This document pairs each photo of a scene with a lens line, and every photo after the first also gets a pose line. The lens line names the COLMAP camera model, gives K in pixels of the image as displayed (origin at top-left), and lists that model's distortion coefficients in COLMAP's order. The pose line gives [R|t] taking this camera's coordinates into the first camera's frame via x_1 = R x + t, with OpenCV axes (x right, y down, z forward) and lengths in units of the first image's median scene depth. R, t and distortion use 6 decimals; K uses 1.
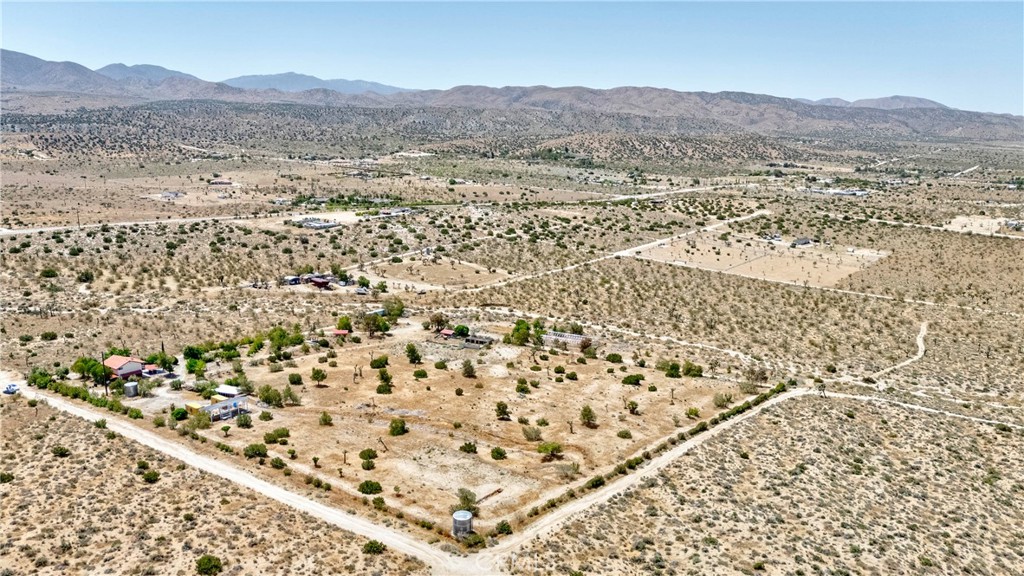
lens RADIAL K [[760.8, 0, 517.9], [0, 760.8, 289.0], [0, 0, 1]] dist [0.044695, -0.021388]
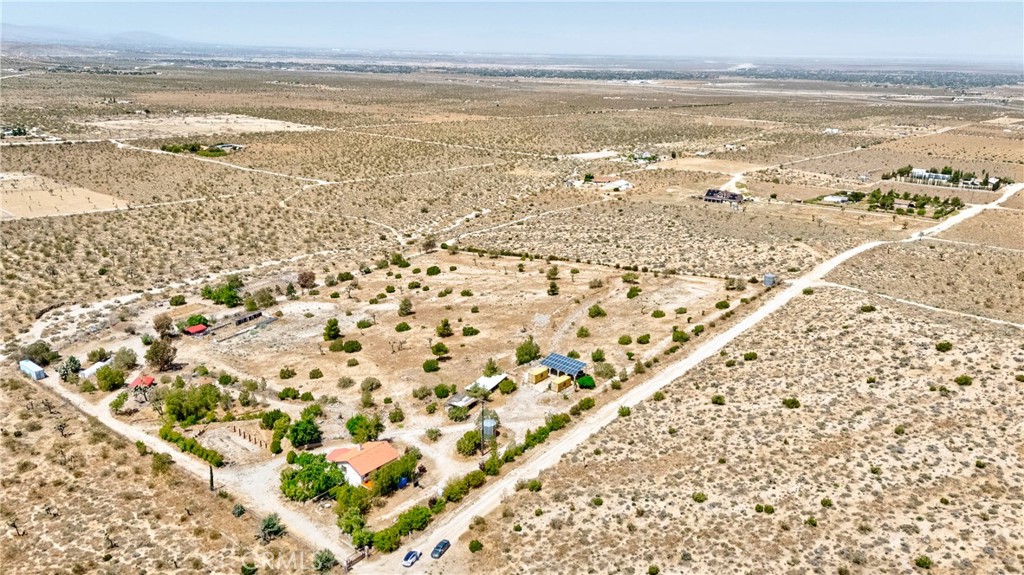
lens RADIAL K [[760.8, 0, 511.2], [0, 760.8, 288.5], [0, 0, 1]] dist [0.044695, -0.021388]
pose [[0.042628, -0.310365, 0.949661, -0.281347], [0.188646, 0.935928, 0.297408, -0.053465], [-0.981120, 0.166471, 0.098446, 0.209847]]
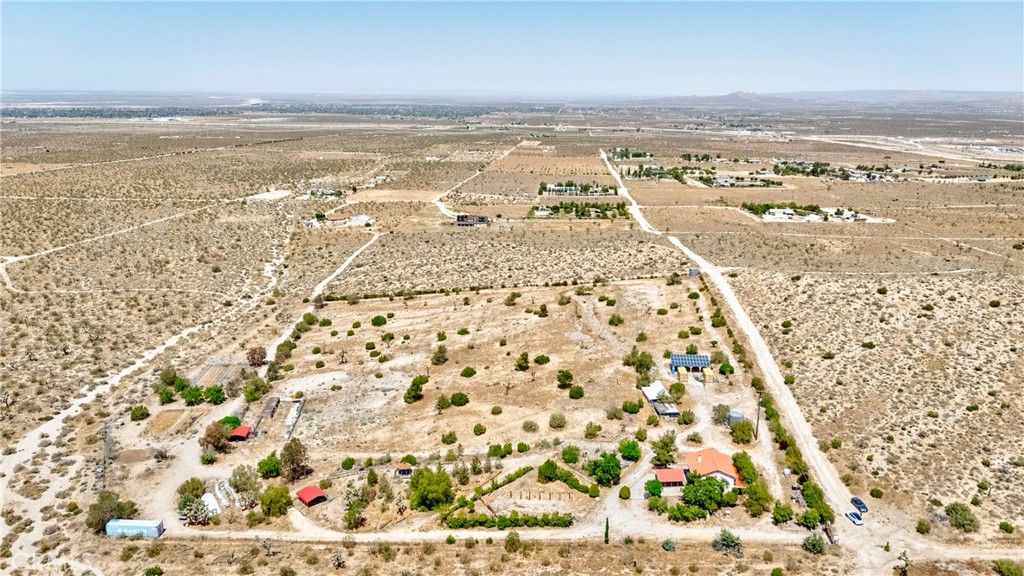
lens RADIAL K [[760.8, 0, 517.7], [0, 760.8, 287.8], [0, 0, 1]] dist [0.044695, -0.021388]
pose [[-0.546134, -0.225309, 0.806829, -0.247148], [0.159022, 0.917753, 0.363925, -0.087210], [-0.822466, 0.327055, -0.465387, 0.372617]]
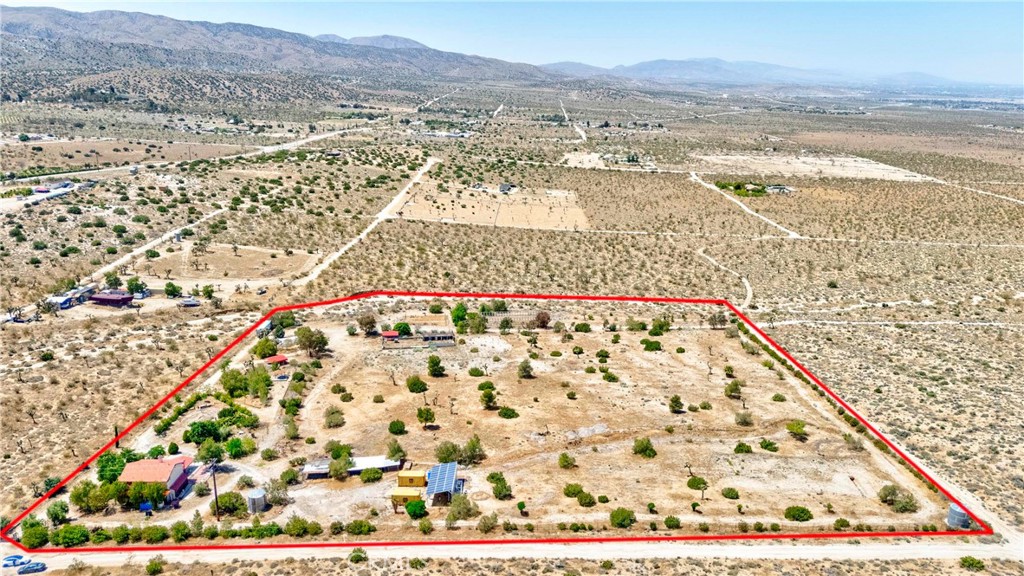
lens RADIAL K [[760.8, 0, 515.5], [0, 760.8, 287.4], [0, 0, 1]] dist [0.044695, -0.021388]
pose [[0.805914, -0.154335, 0.571562, -0.162728], [0.108069, 0.987553, 0.114282, -0.027805], [-0.582085, -0.030333, 0.812562, 0.071740]]
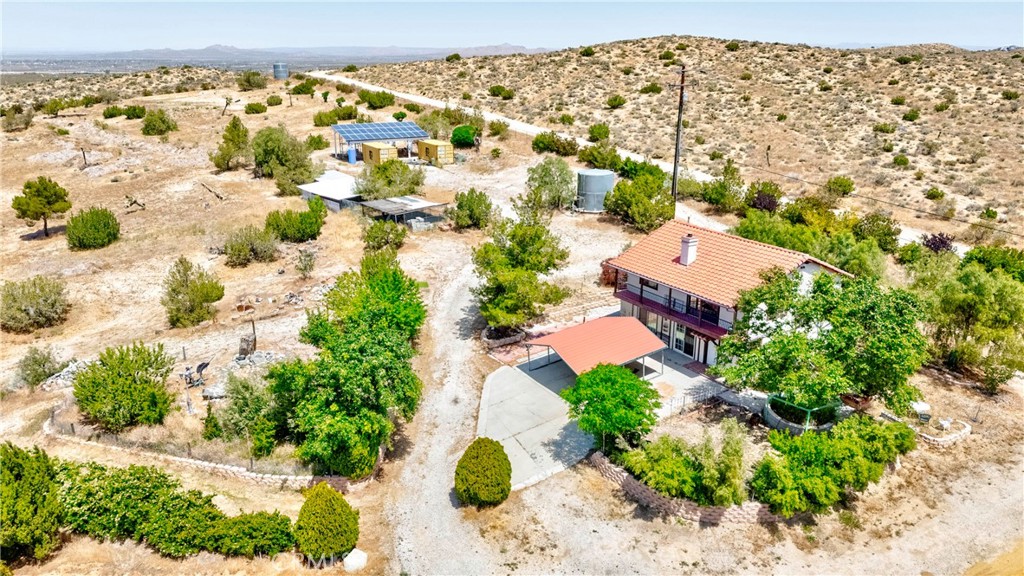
lens RADIAL K [[760.8, 0, 514.6], [0, 760.8, 287.2], [0, 0, 1]] dist [0.044695, -0.021388]
pose [[-0.934365, -0.109746, 0.338994, -0.138711], [0.071815, 0.873860, 0.480845, 0.002575], [-0.349004, 0.473630, -0.808623, 0.307391]]
